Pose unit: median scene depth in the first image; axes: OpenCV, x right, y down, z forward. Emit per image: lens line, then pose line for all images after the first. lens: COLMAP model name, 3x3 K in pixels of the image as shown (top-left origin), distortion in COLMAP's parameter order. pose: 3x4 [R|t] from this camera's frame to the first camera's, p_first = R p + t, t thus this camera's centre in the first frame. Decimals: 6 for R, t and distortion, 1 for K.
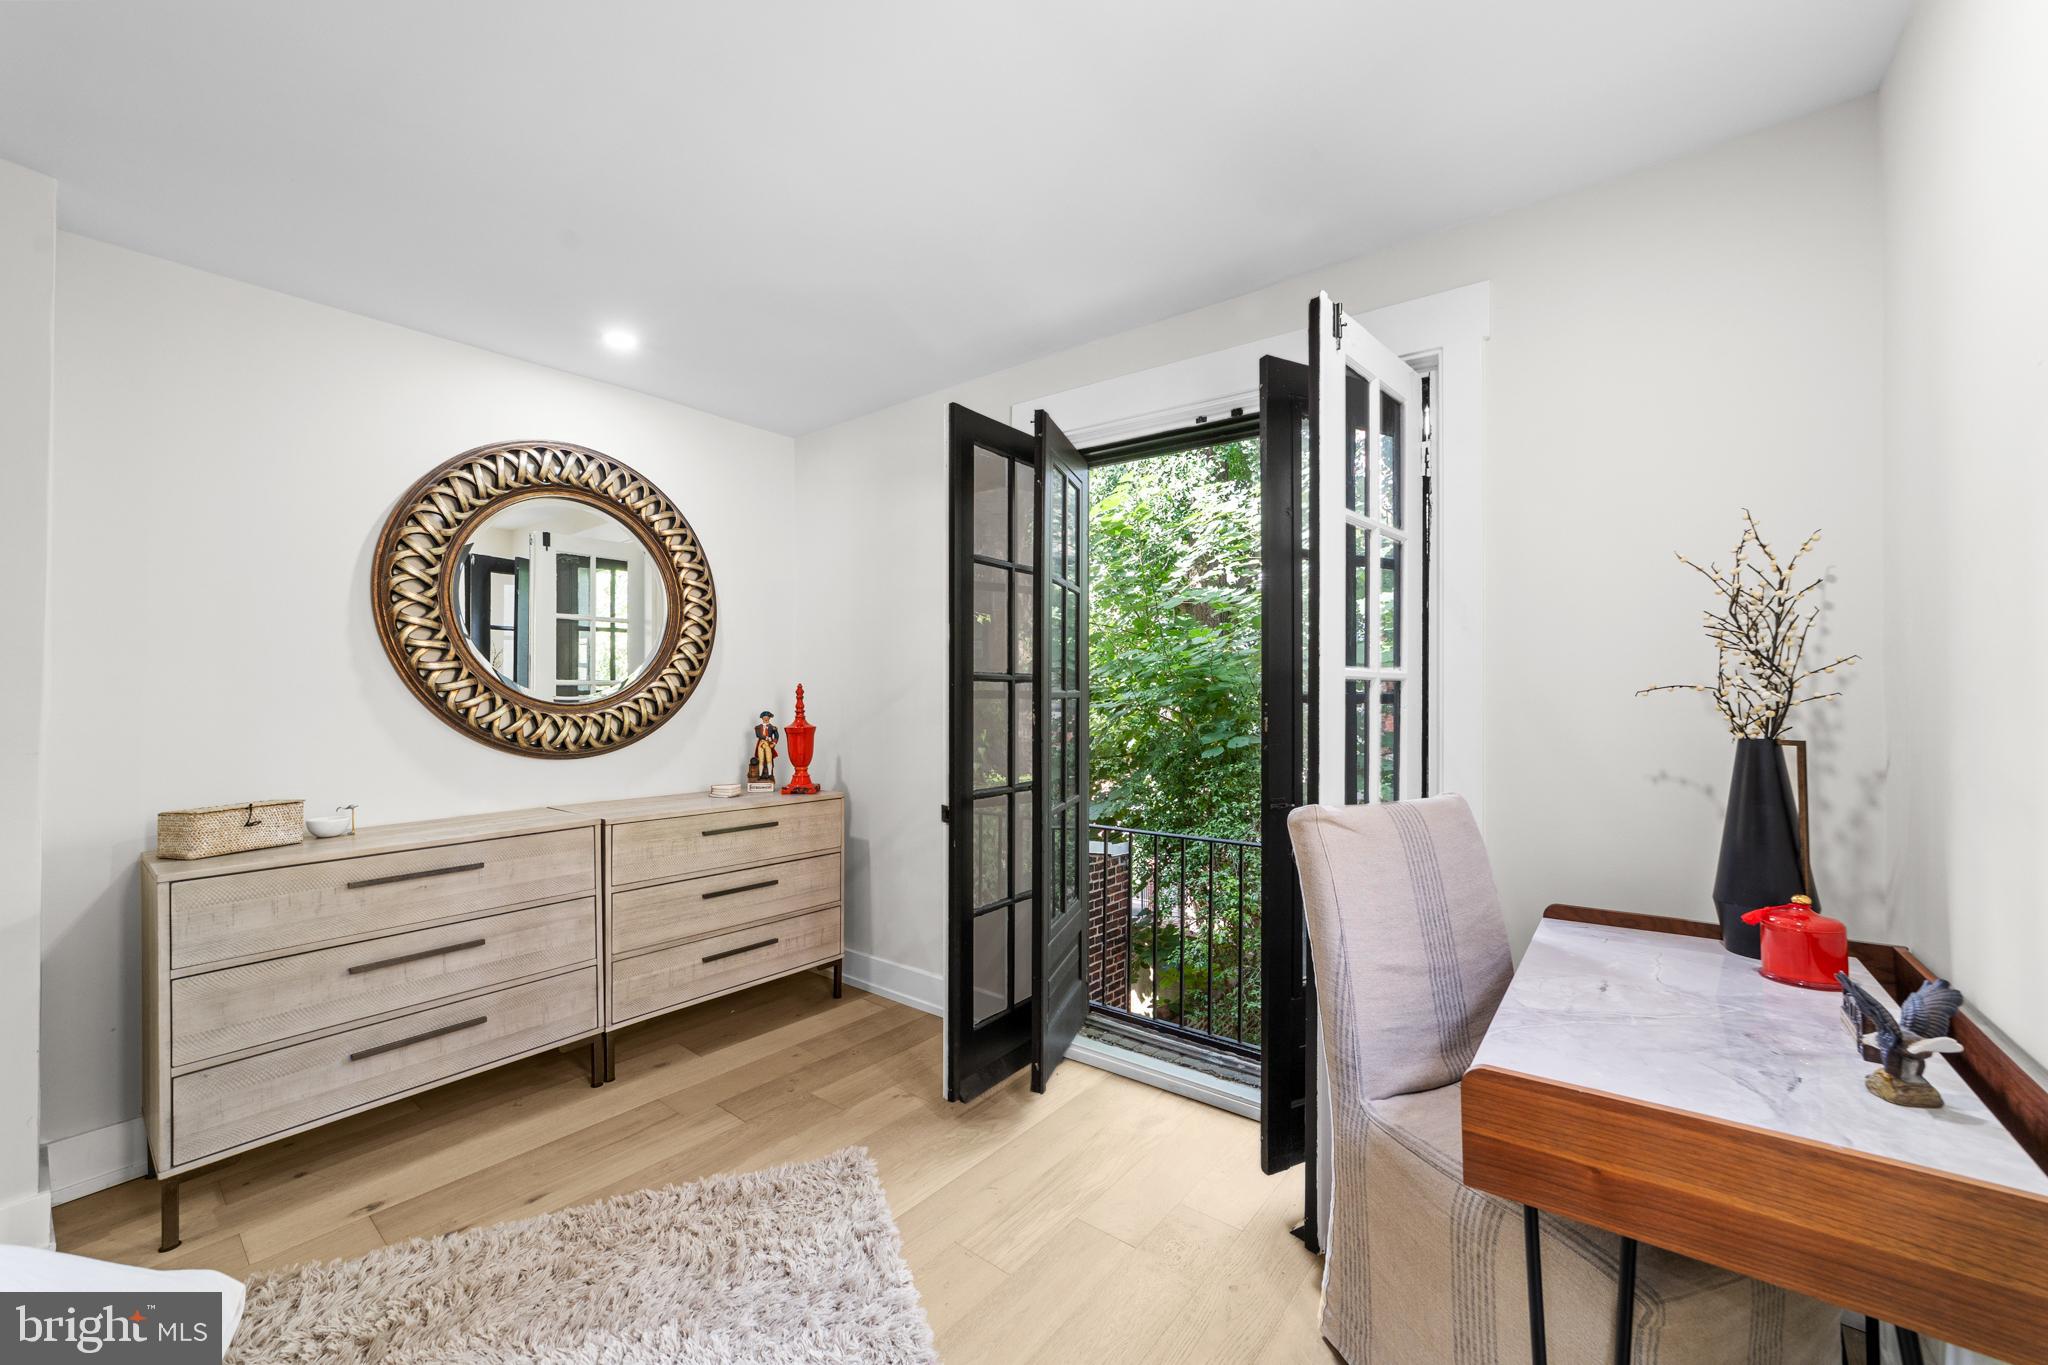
lens RADIAL K [[801.0, 0, 1024.2], [0, 801.0, 691.0], [0, 0, 1]] dist [-0.014467, 0.006221]
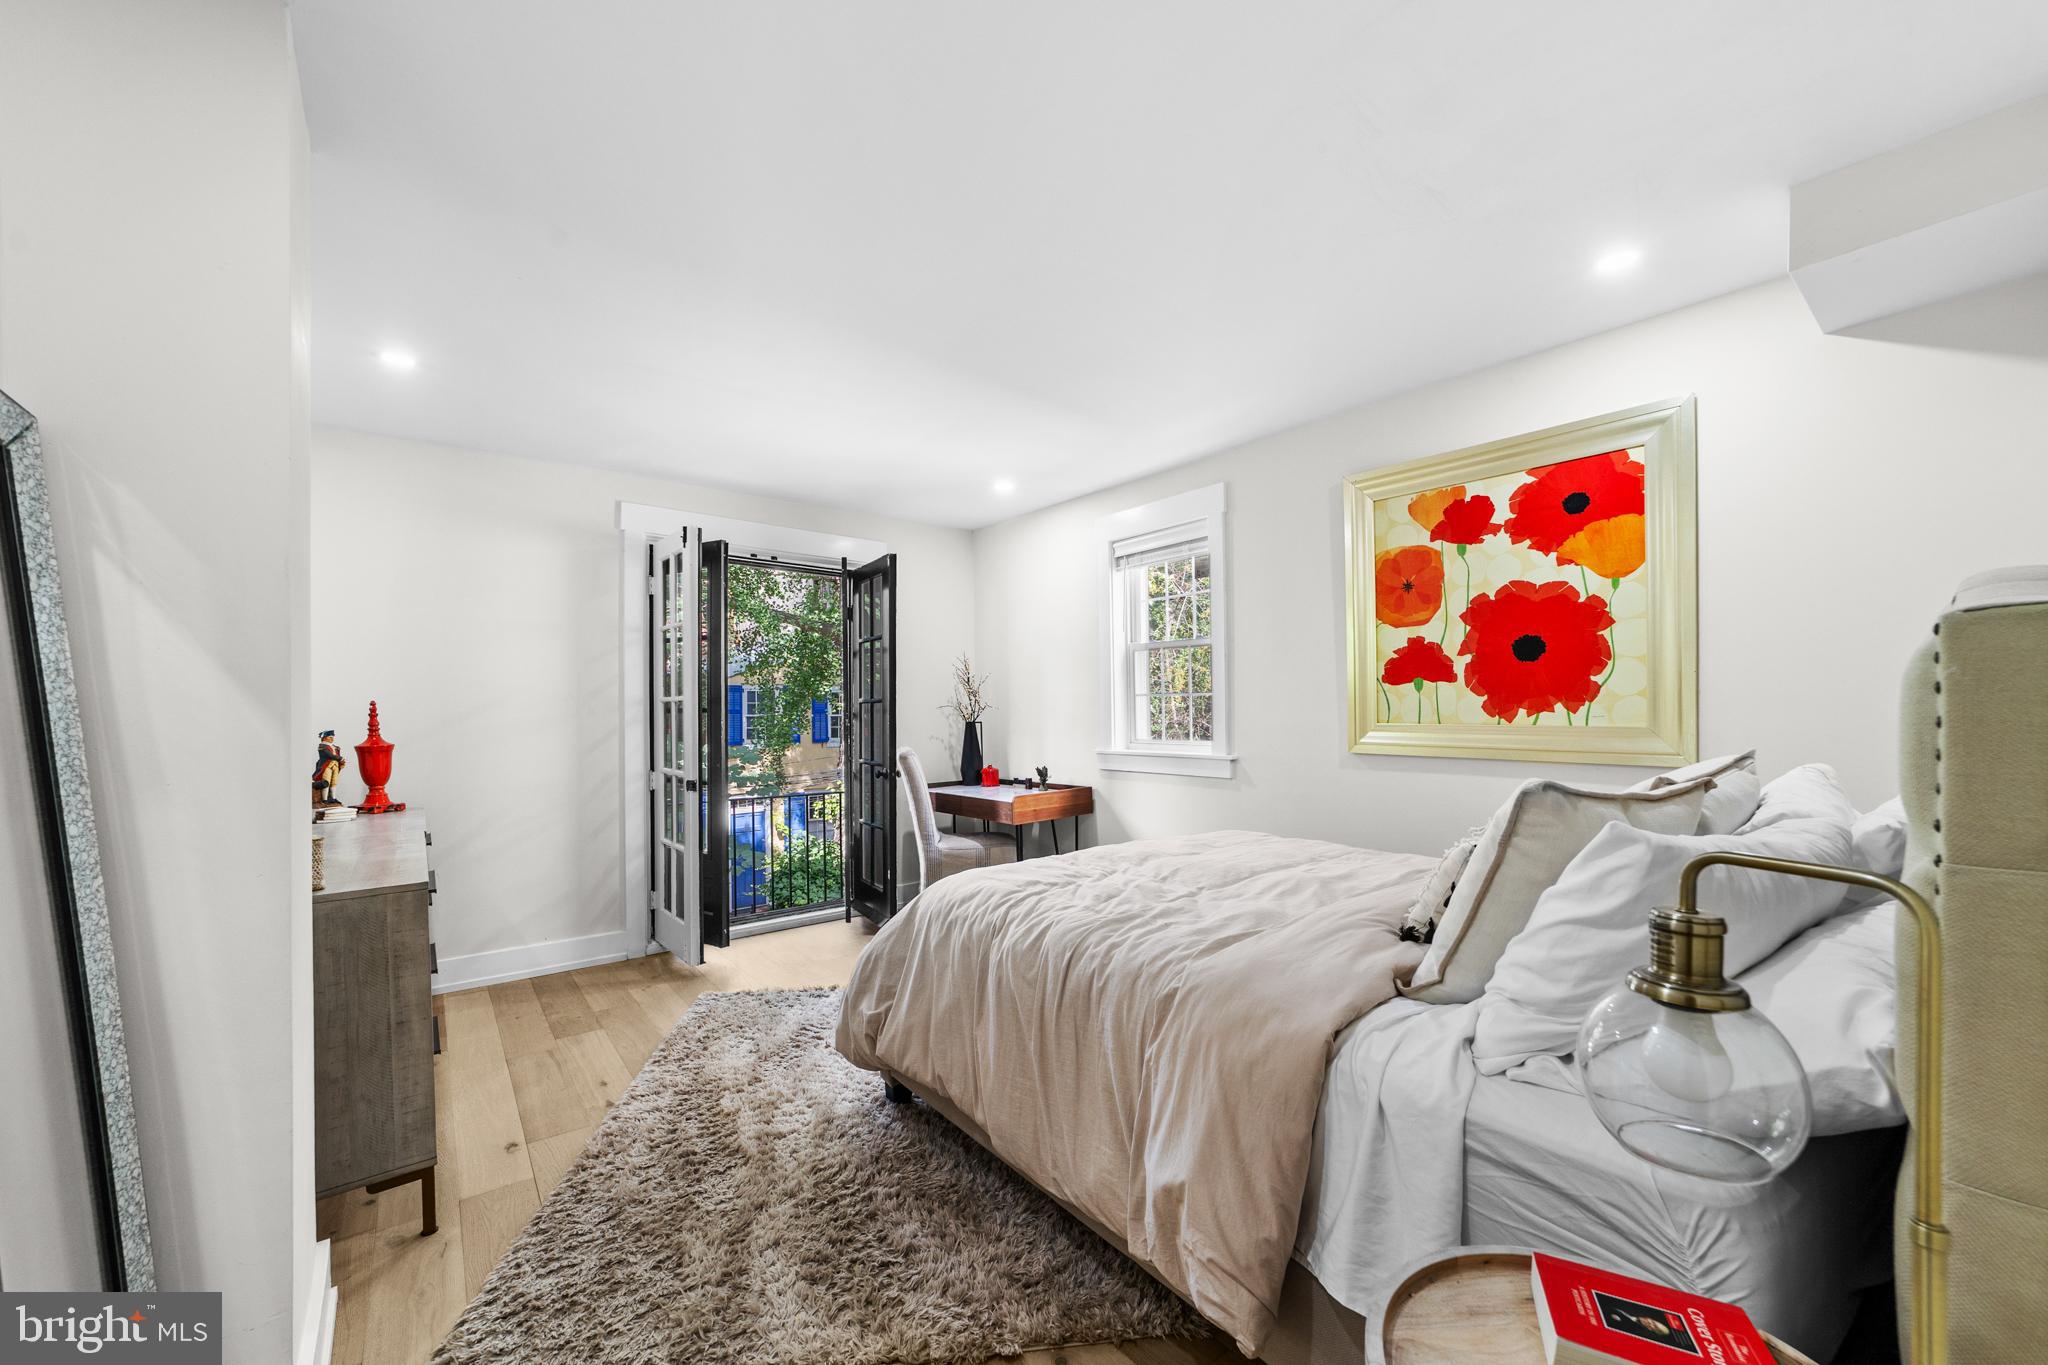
lens RADIAL K [[801.0, 0, 1020.7], [0, 801.0, 704.0], [0, 0, 1]] dist [-0.014467, 0.006221]
pose [[0.249496, 0.005576, 0.968360, -1.024250], [0.003599, 0.999971, -0.006685, 0.003800], [-0.968369, 0.005153, 0.249469, -0.014725]]
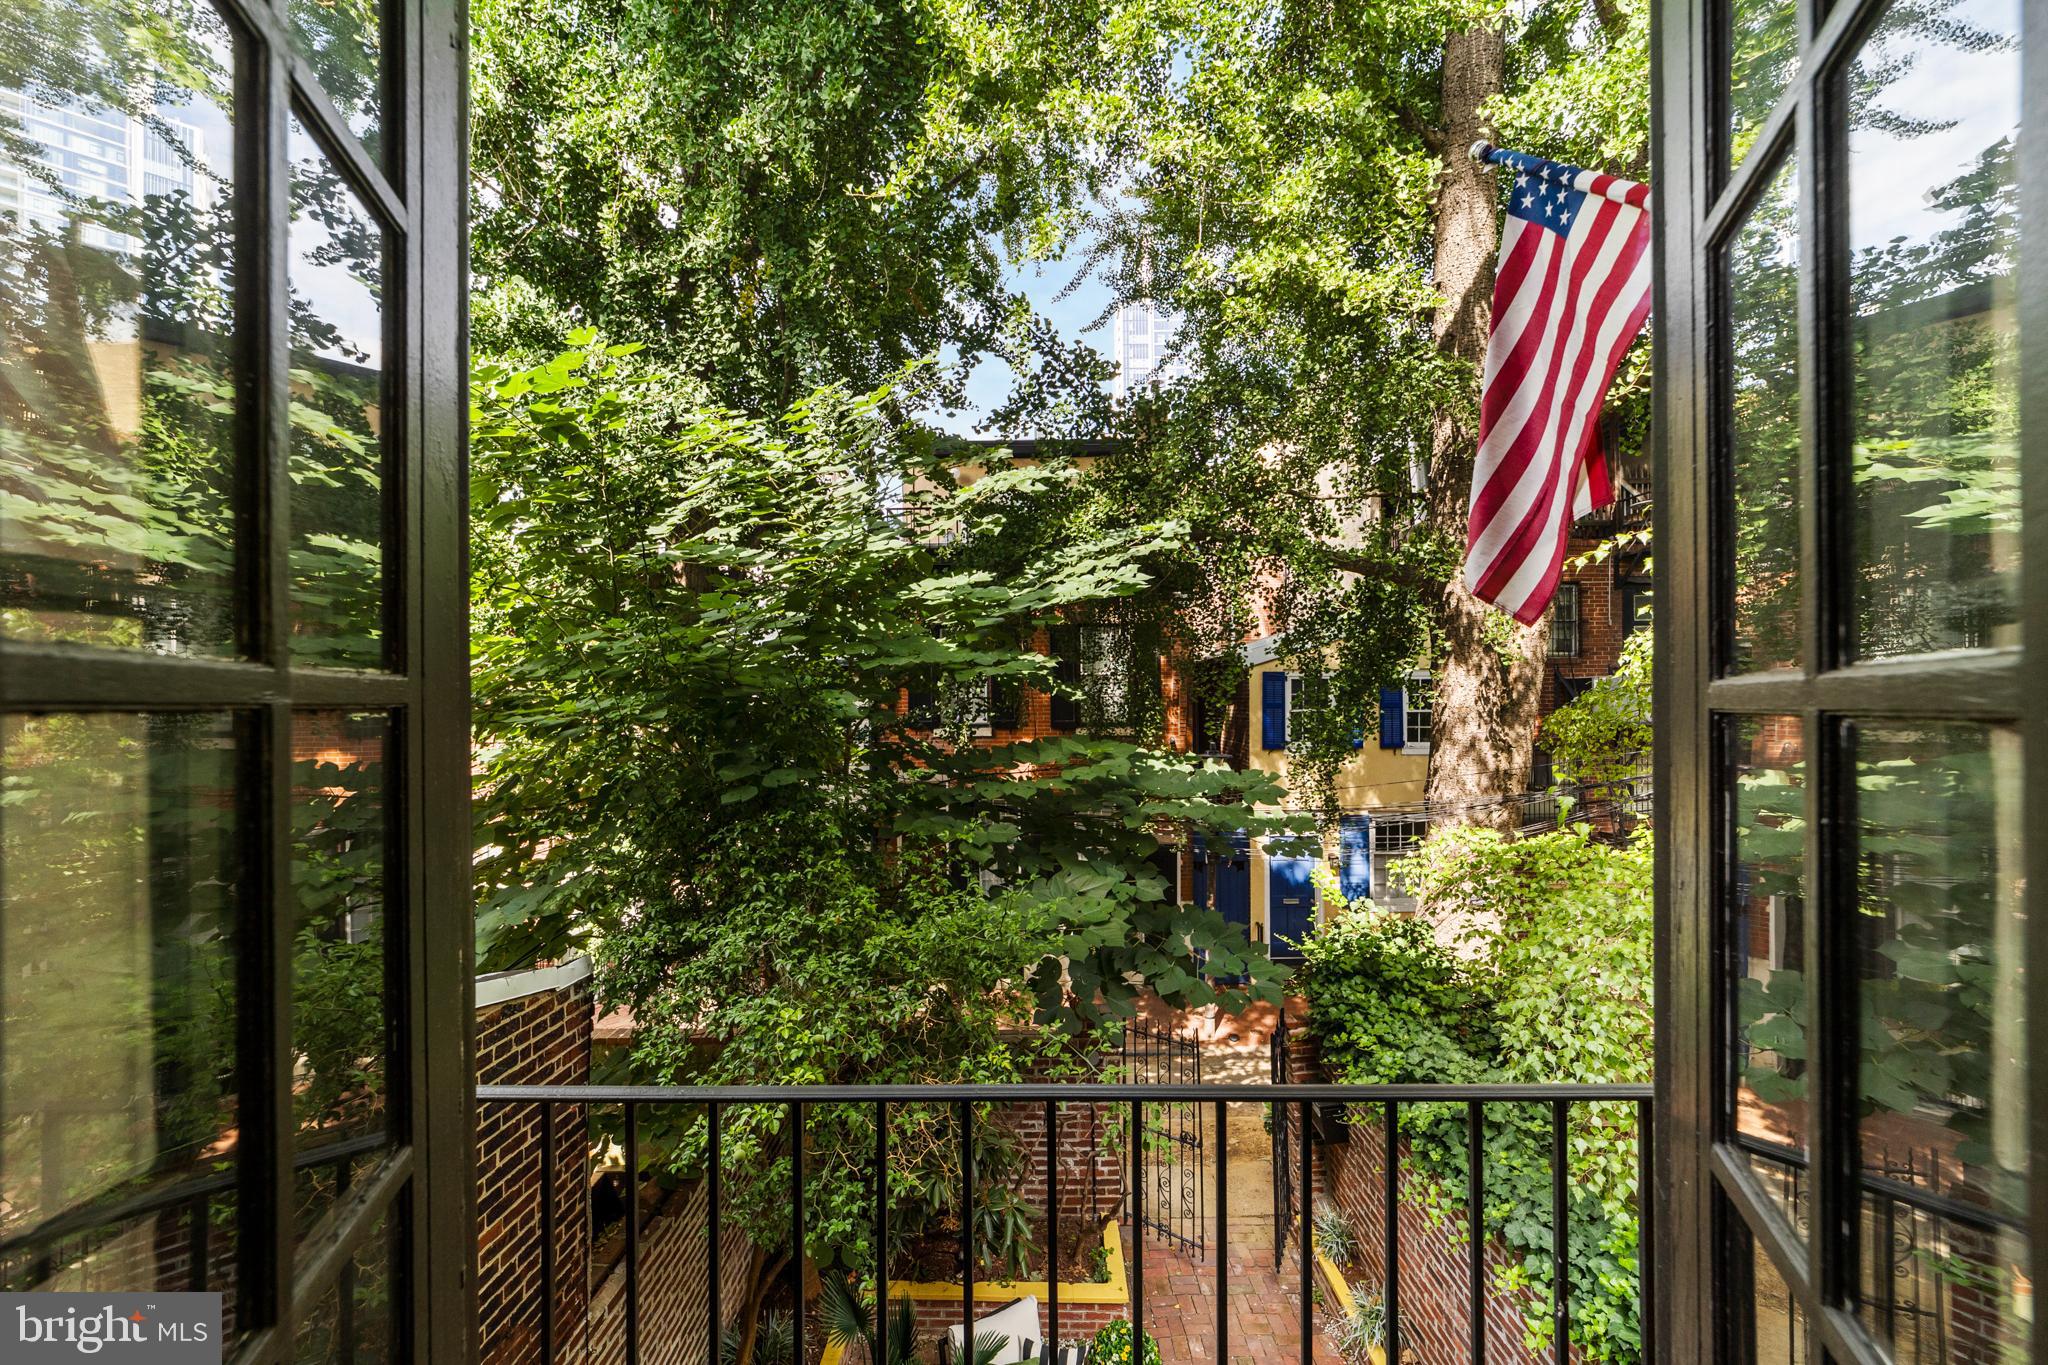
lens RADIAL K [[801.0, 0, 1008.4], [0, 801.0, 706.9], [0, 0, 1]] dist [-0.014467, 0.006221]
pose [[0.807133, -0.000770, 0.590369, 0.059241], [-0.001592, 0.999993, 0.003481, 0.007662], [-0.590368, -0.003750, 0.807126, 0.605240]]
